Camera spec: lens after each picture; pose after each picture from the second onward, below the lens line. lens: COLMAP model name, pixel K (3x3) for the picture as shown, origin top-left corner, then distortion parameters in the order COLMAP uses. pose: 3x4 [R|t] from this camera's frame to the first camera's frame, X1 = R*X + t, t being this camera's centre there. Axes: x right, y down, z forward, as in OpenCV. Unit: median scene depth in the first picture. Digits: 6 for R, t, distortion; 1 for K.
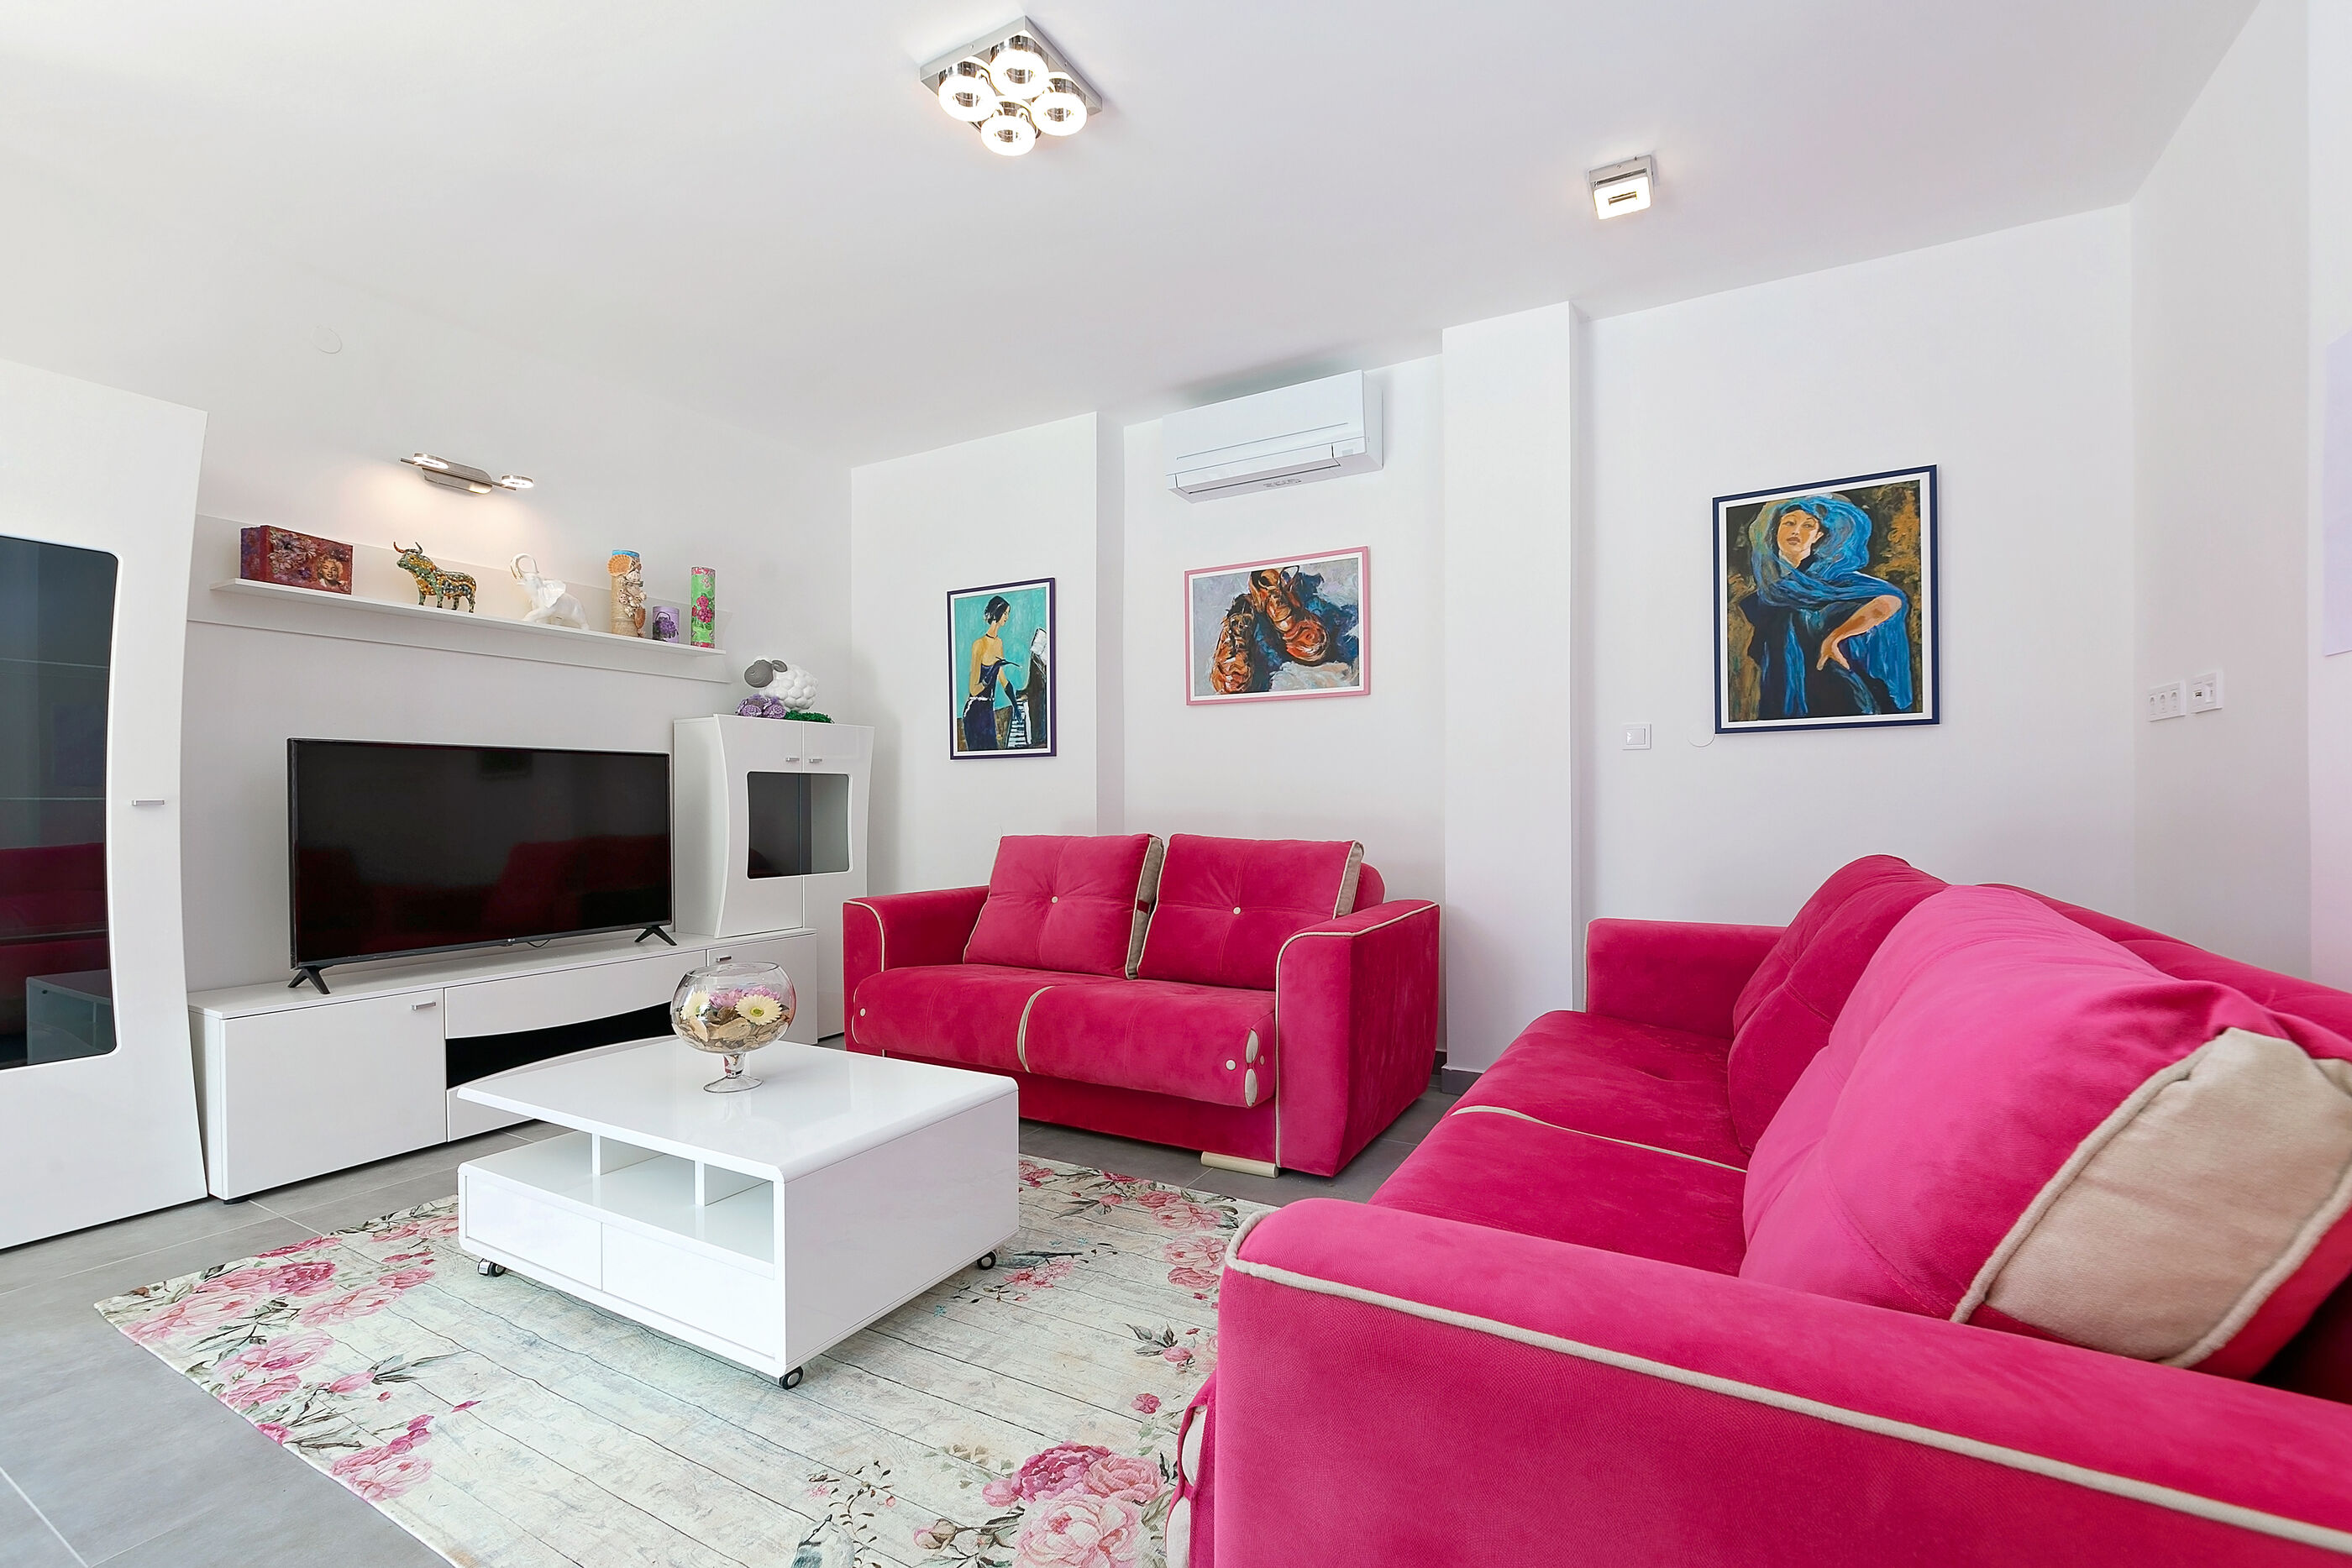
lens RADIAL K [[956.4, 0, 1201.2], [0, 956.4, 815.0], [0, 0, 1]] dist [-0.006207, 0.001155]
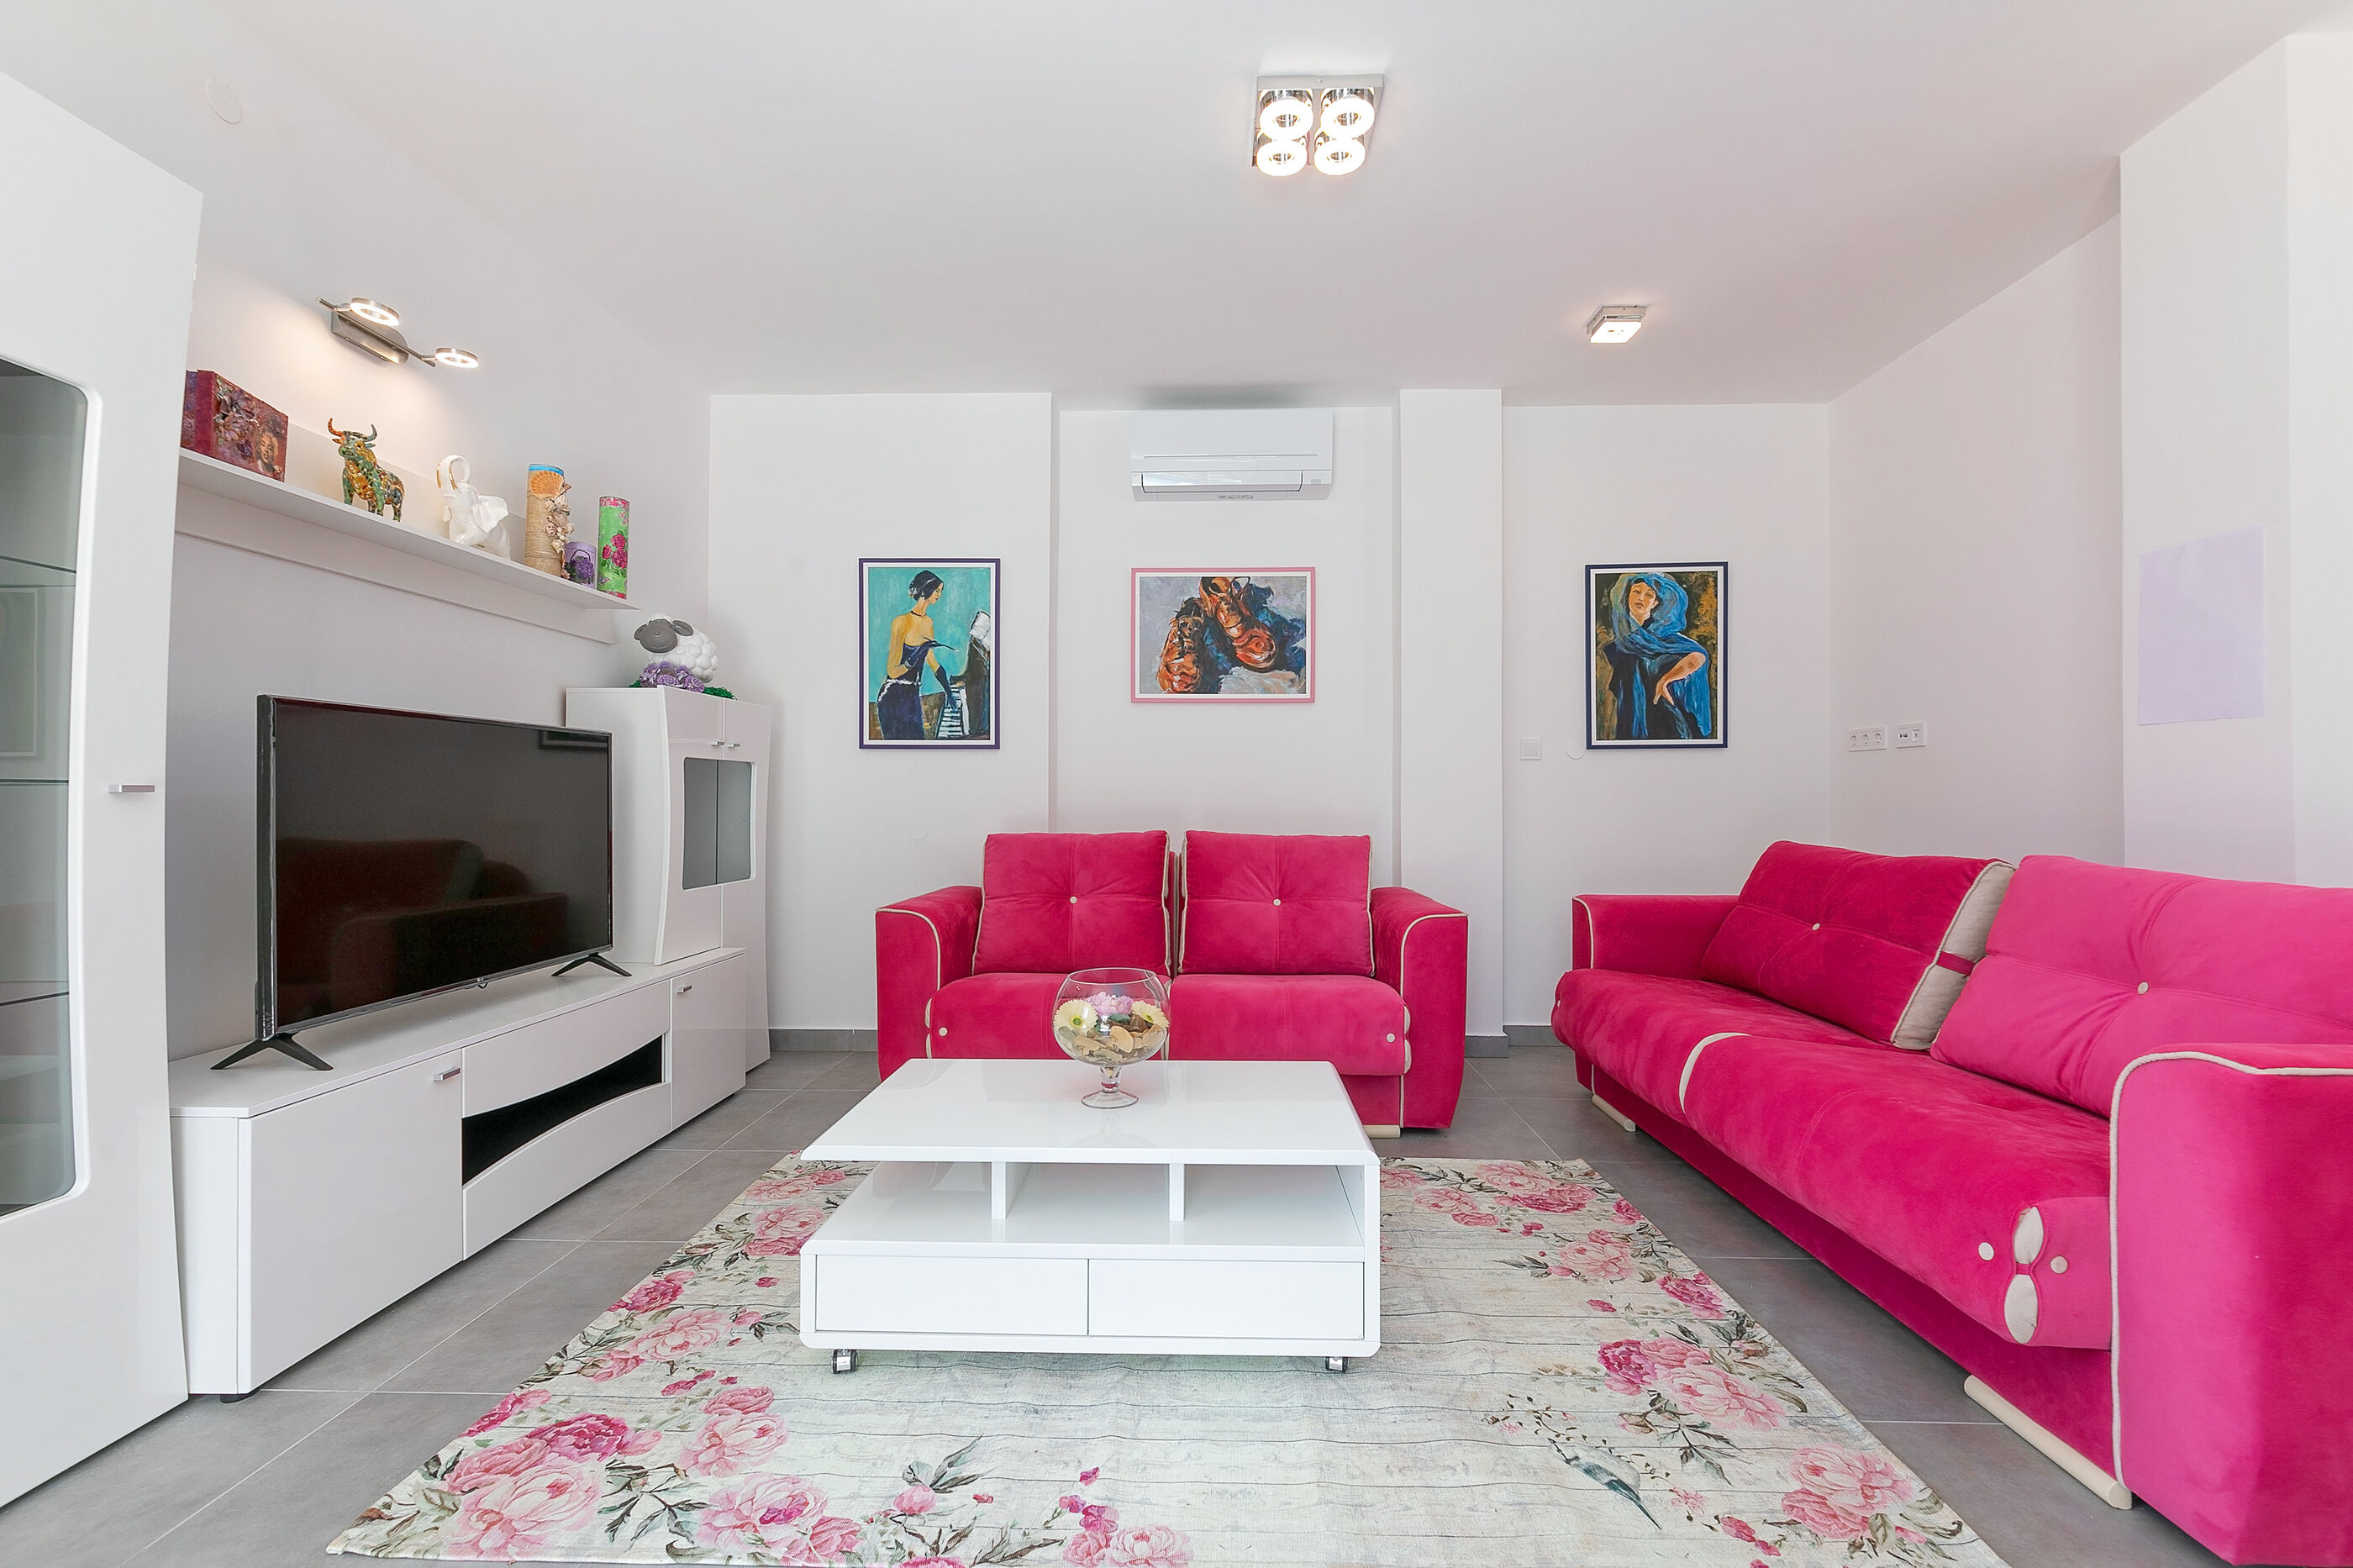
lens RADIAL K [[1016.1, 0, 1133.3], [0, 1016.1, 794.5], [0, 0, 1]] dist [-0.006037, 0.002473]
pose [[0.890784, 0.010648, 0.454302, -0.636225], [-0.001400, 0.999785, -0.020688, 0.004456], [-0.454425, 0.017792, 0.890607, 0.072136]]
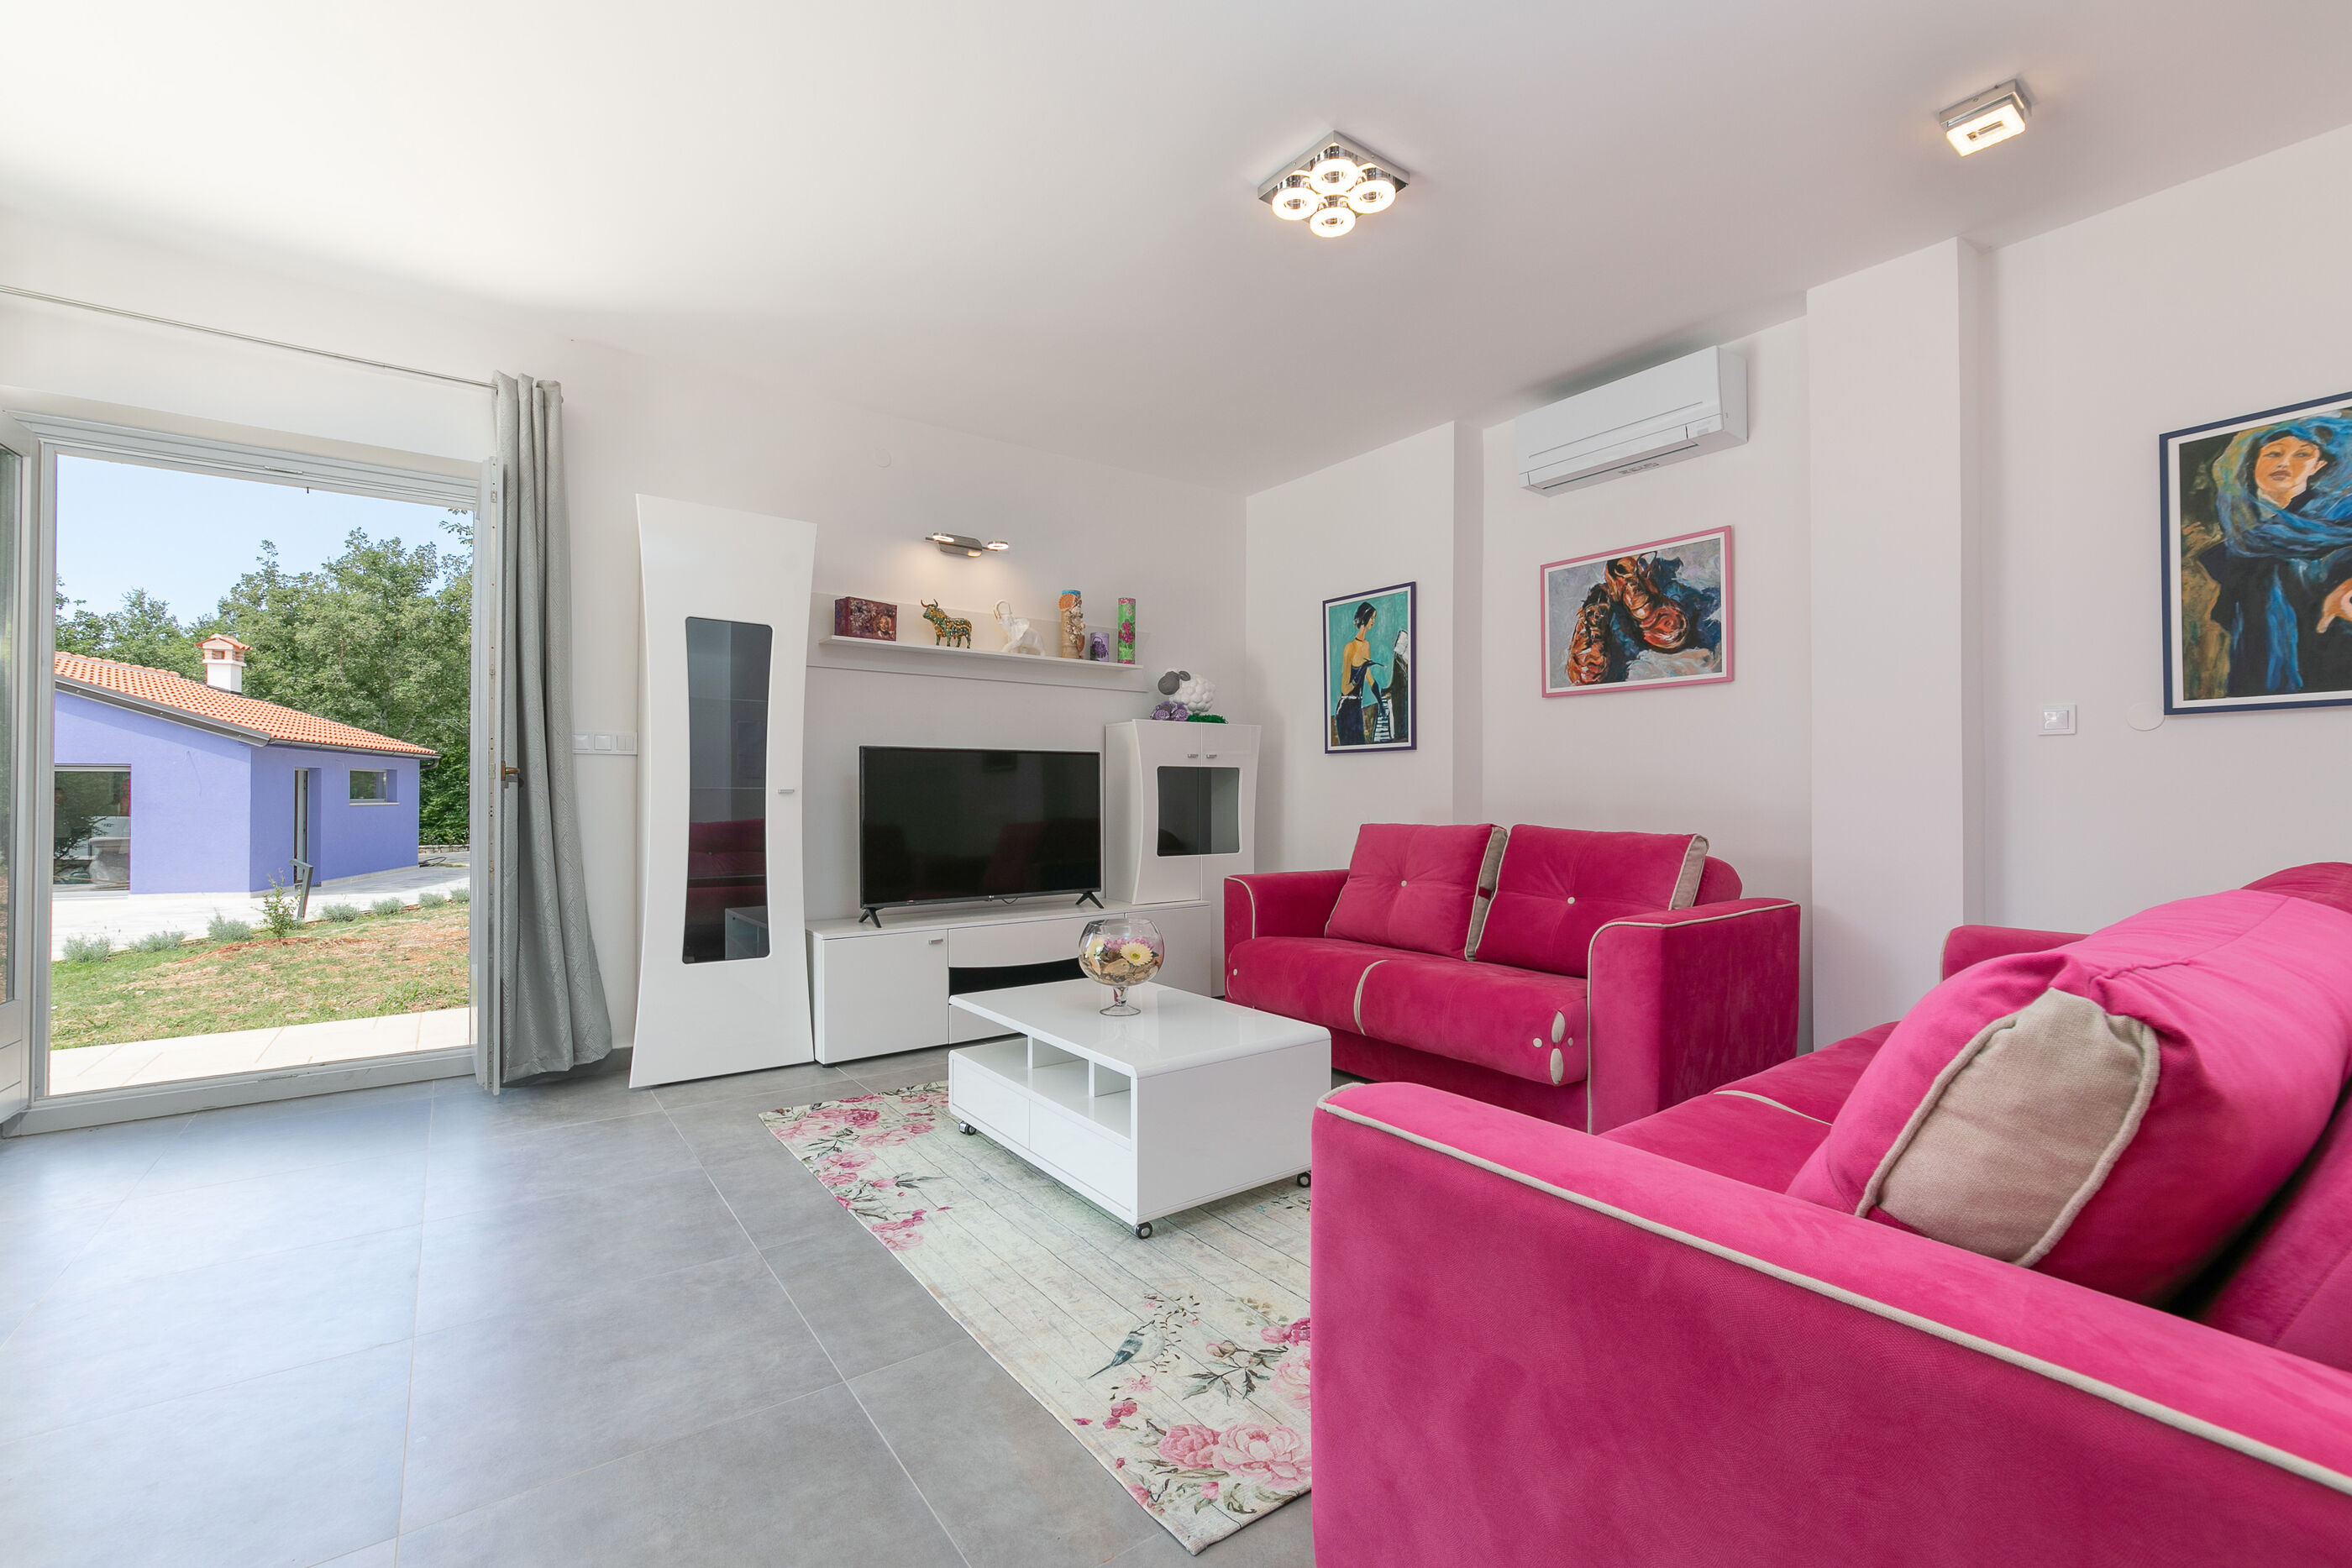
lens RADIAL K [[1013.9, 0, 1229.8], [0, 1013.9, 805.4], [0, 0, 1]] dist [-0.006889, -0.000937]
pose [[0.911959, 0.008831, -0.410186, 0.159231], [-0.008560, 0.999960, 0.002499, -0.000670], [0.410192, 0.001233, 0.911999, -0.145803]]
